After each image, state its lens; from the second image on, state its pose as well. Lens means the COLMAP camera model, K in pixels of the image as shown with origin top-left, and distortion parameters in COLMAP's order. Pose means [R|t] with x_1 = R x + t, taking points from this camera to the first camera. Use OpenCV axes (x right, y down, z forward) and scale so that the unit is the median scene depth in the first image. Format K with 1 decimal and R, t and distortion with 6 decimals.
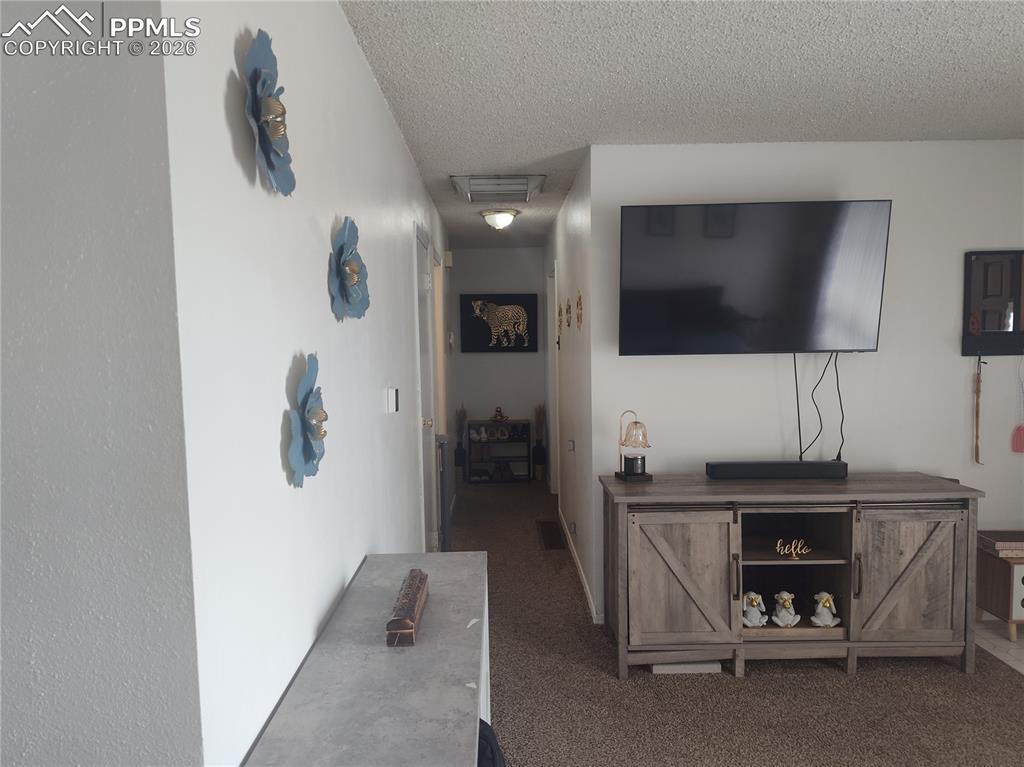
lens RADIAL K [[698.0, 0, 512.0], [0, 698.0, 383.5], [0, 0, 1]] dist [0.046444, -0.050763]
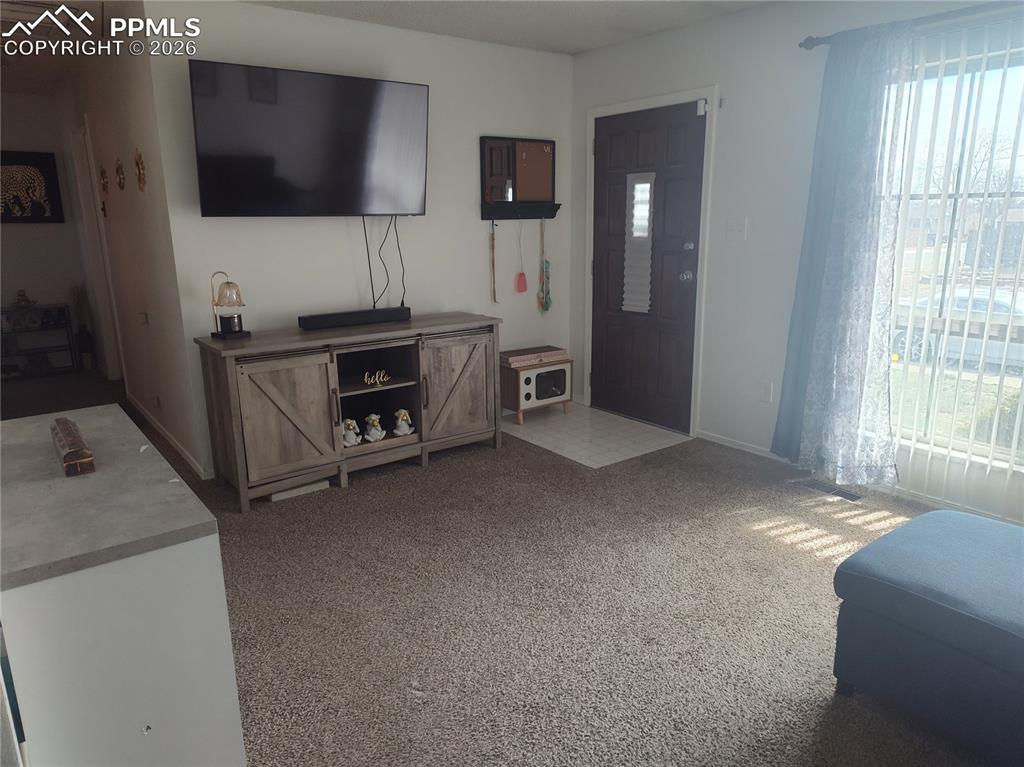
lens RADIAL K [[698.0, 0, 512.0], [0, 698.0, 383.5], [0, 0, 1]] dist [0.046444, -0.050763]
pose [[0.806871, -0.132903, 0.575584, -0.114365], [0.035019, 0.983411, 0.177980, 0.035027], [-0.589689, -0.123450, 0.798139, -0.112696]]
